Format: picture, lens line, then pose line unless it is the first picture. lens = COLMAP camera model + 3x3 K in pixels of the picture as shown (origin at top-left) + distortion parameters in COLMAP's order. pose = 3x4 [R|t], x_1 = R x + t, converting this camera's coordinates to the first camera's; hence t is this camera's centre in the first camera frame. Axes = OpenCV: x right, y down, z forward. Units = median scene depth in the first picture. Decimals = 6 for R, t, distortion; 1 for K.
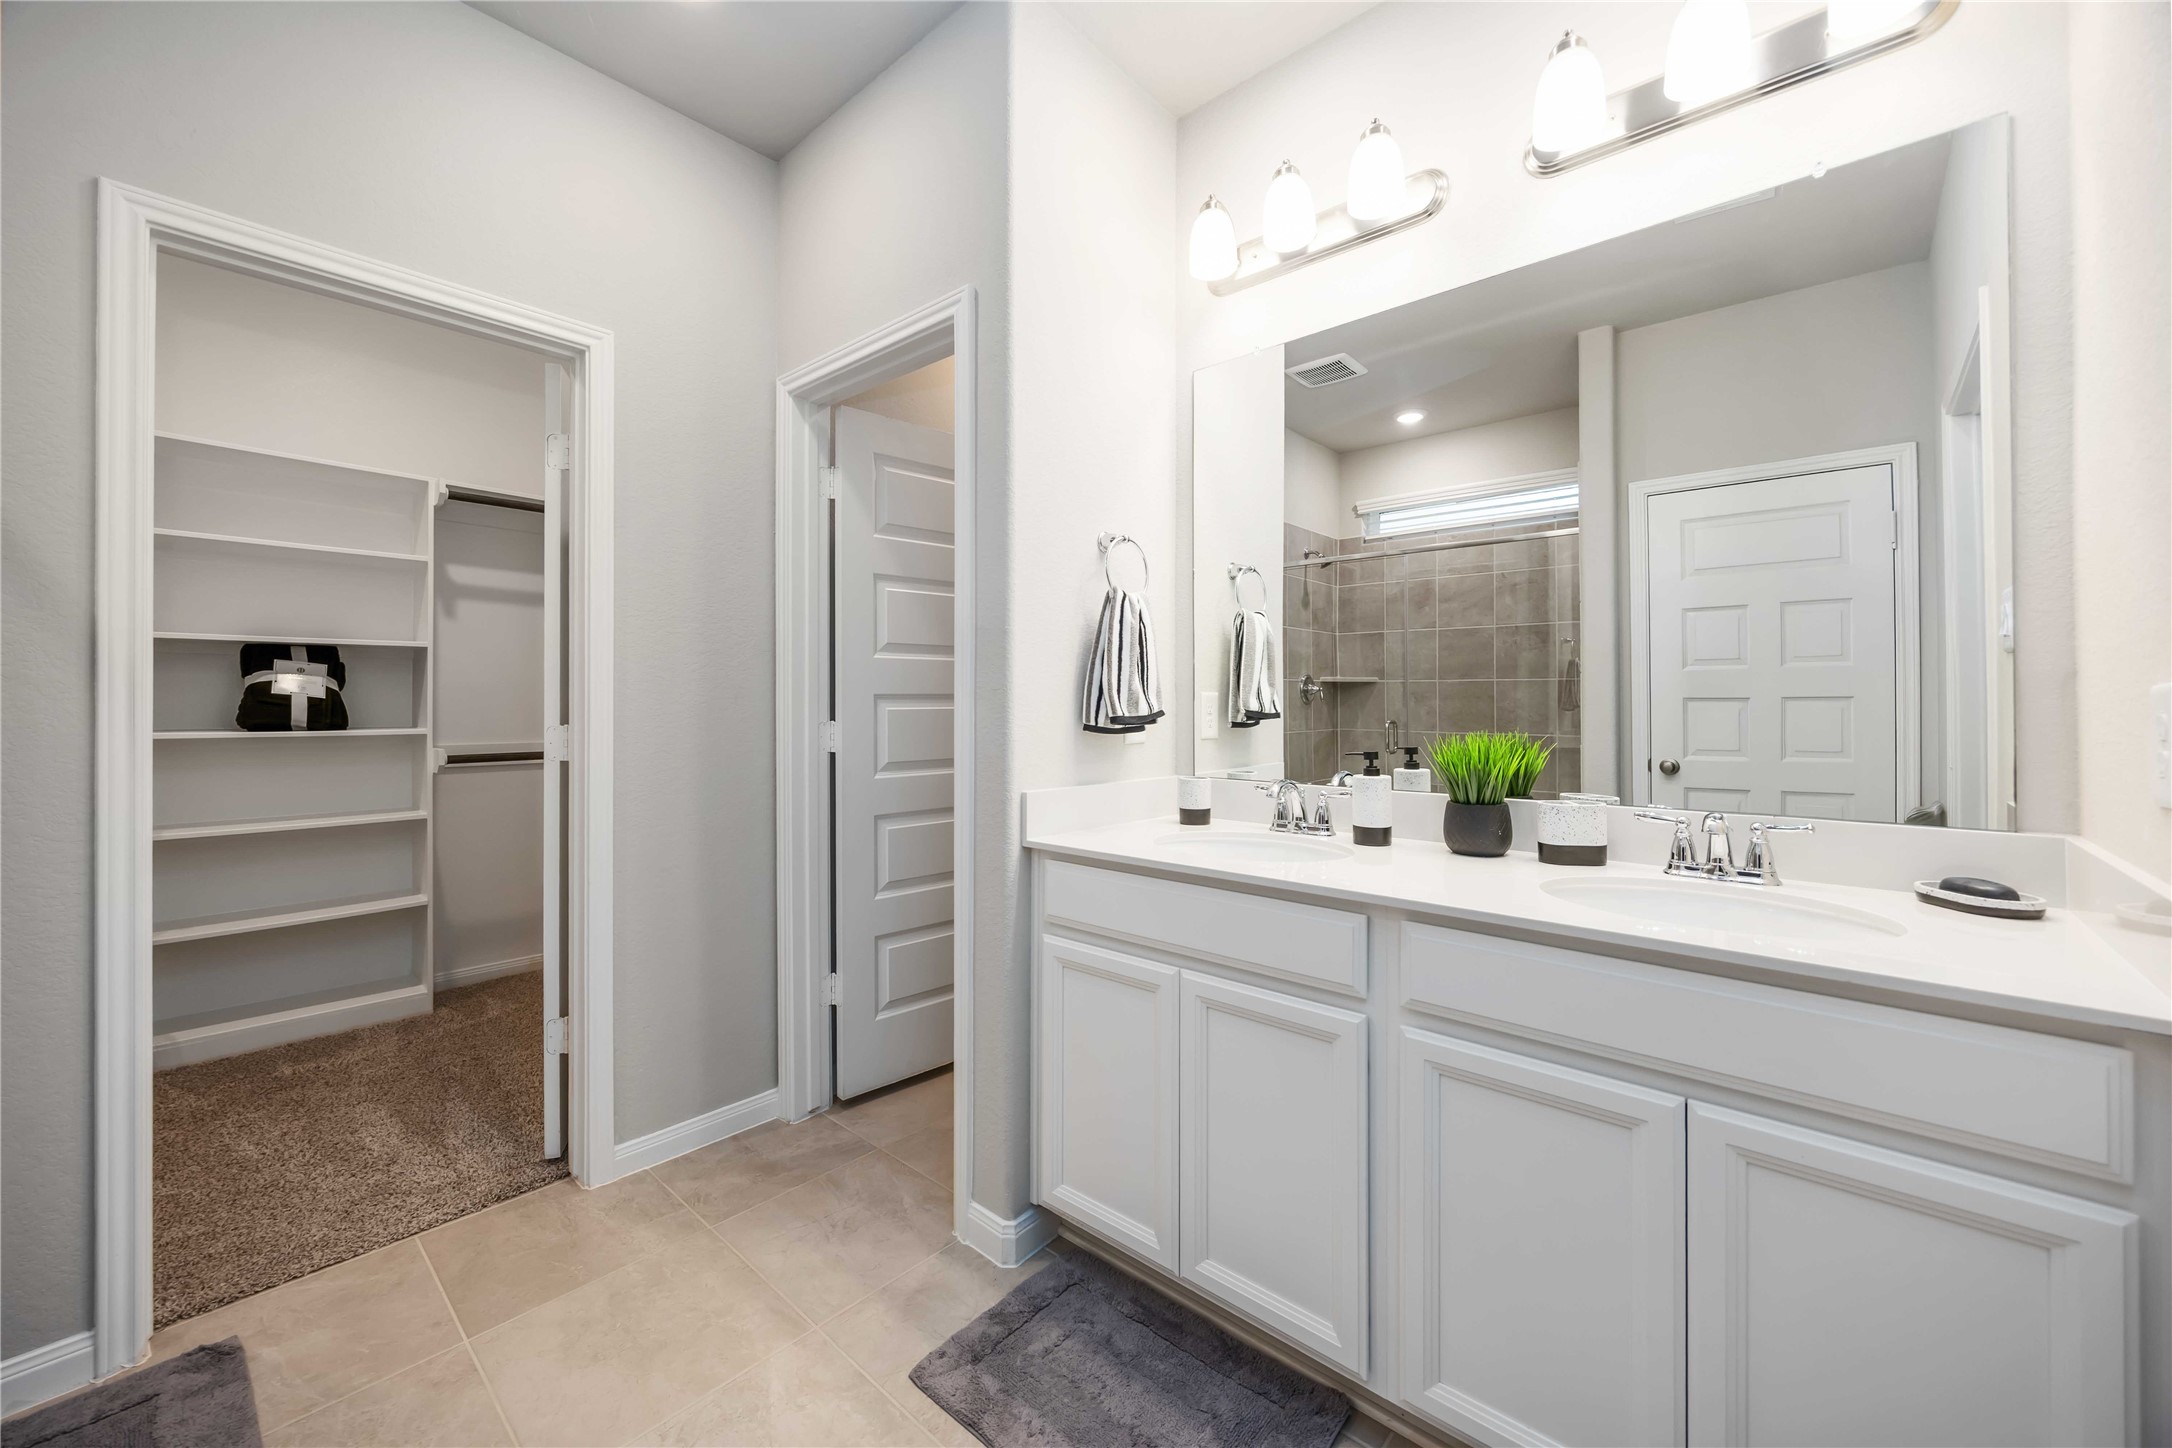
lens RADIAL K [[839.3, 0, 1086.3], [0, 839.3, 697.6], [0, 0, 1]] dist [-0.009809, 0.000122]
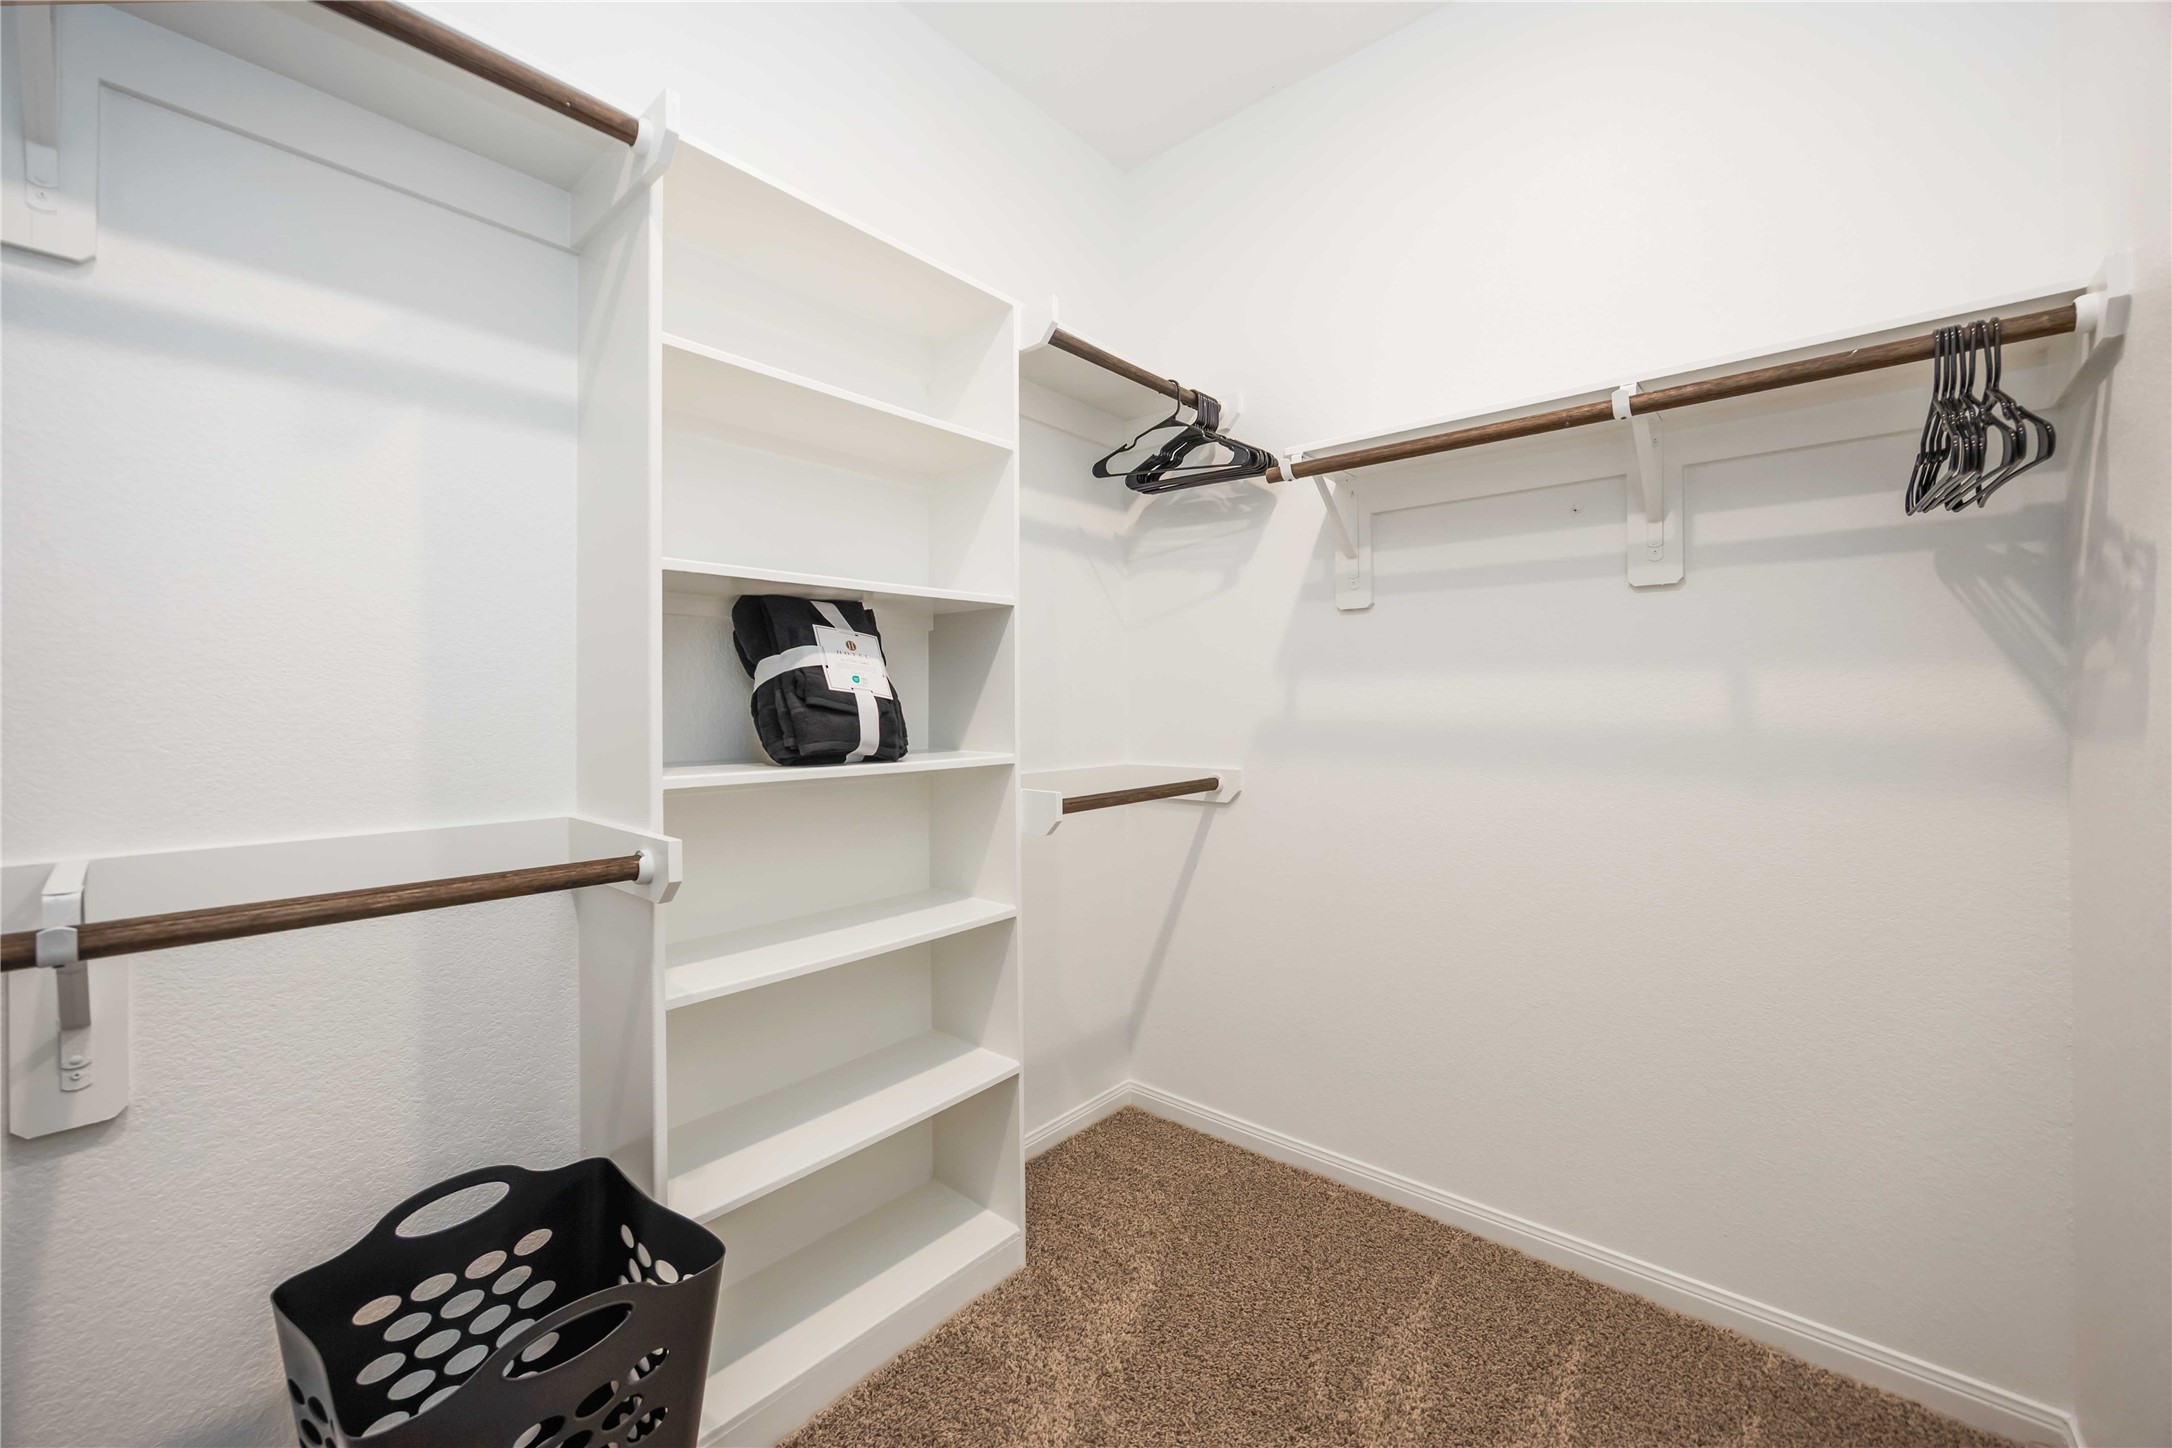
lens RADIAL K [[839.3, 0, 1086.3], [0, 839.3, 697.6], [0, 0, 1]] dist [-0.009809, 0.000122]
pose [[0.999614, -0.004003, 0.027510, -0.830501], [0.004054, 0.999990, -0.001798, 0.001249], [-0.027502, 0.001909, 0.999620, 0.479340]]
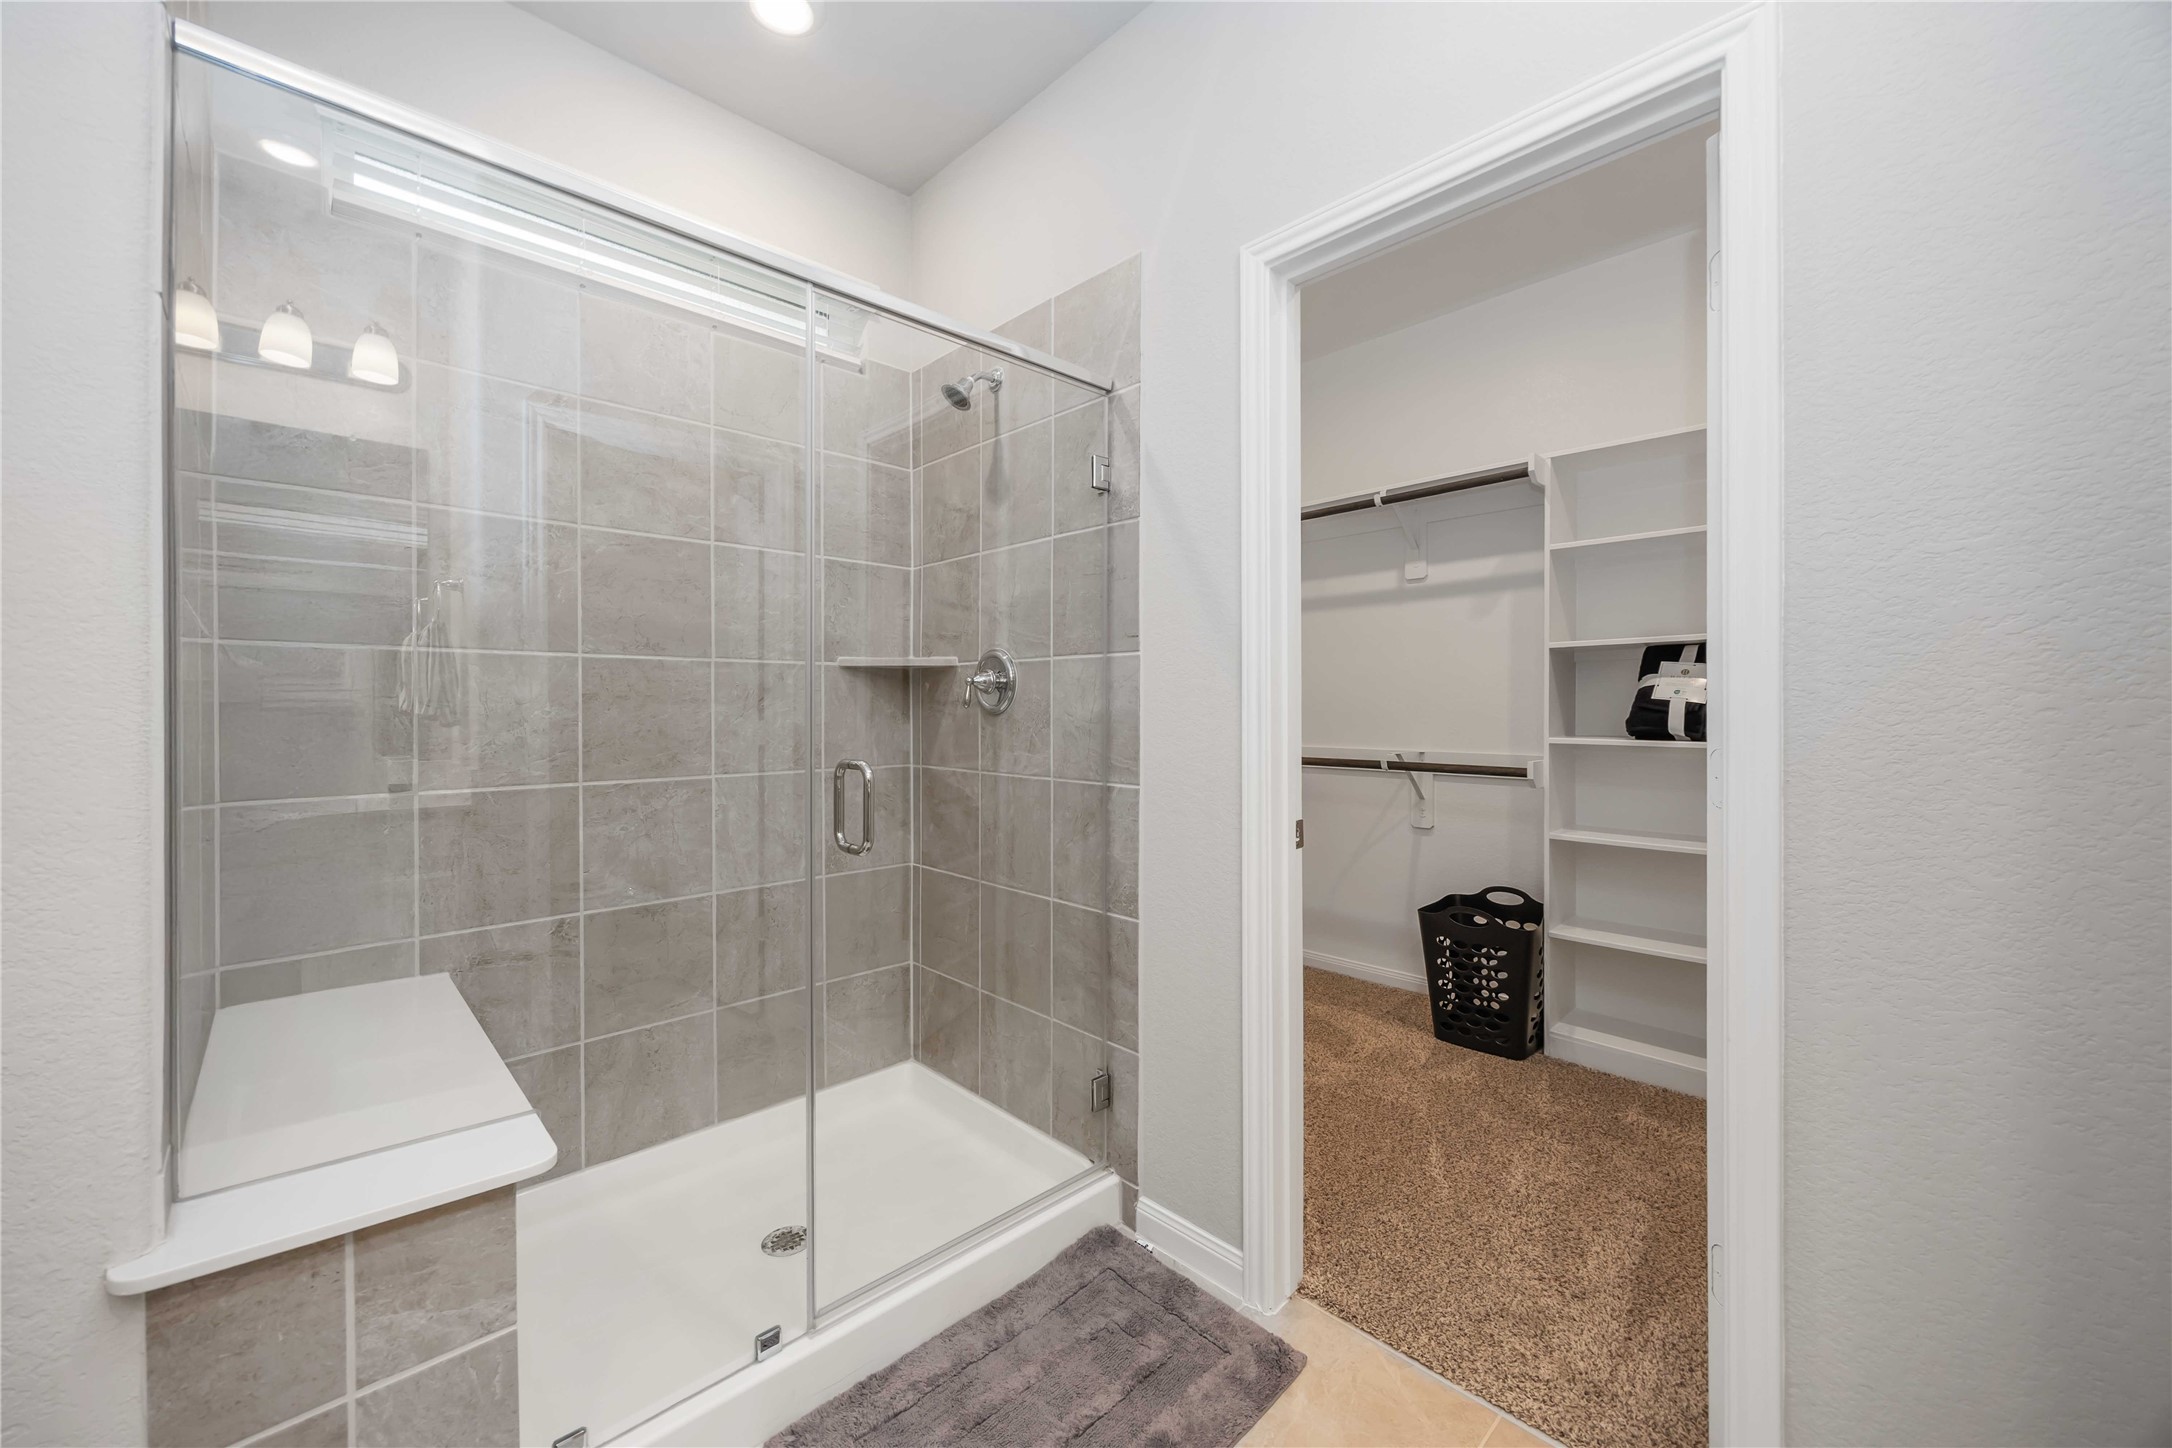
lens RADIAL K [[839.3, 0, 1086.3], [0, 839.3, 697.6], [0, 0, 1]] dist [-0.009809, 0.000122]
pose [[-0.070164, -0.008030, -0.997503, -0.012602], [0.000688, 0.999967, -0.008098, 0.000917], [0.997535, -0.001255, -0.070157, 0.436022]]
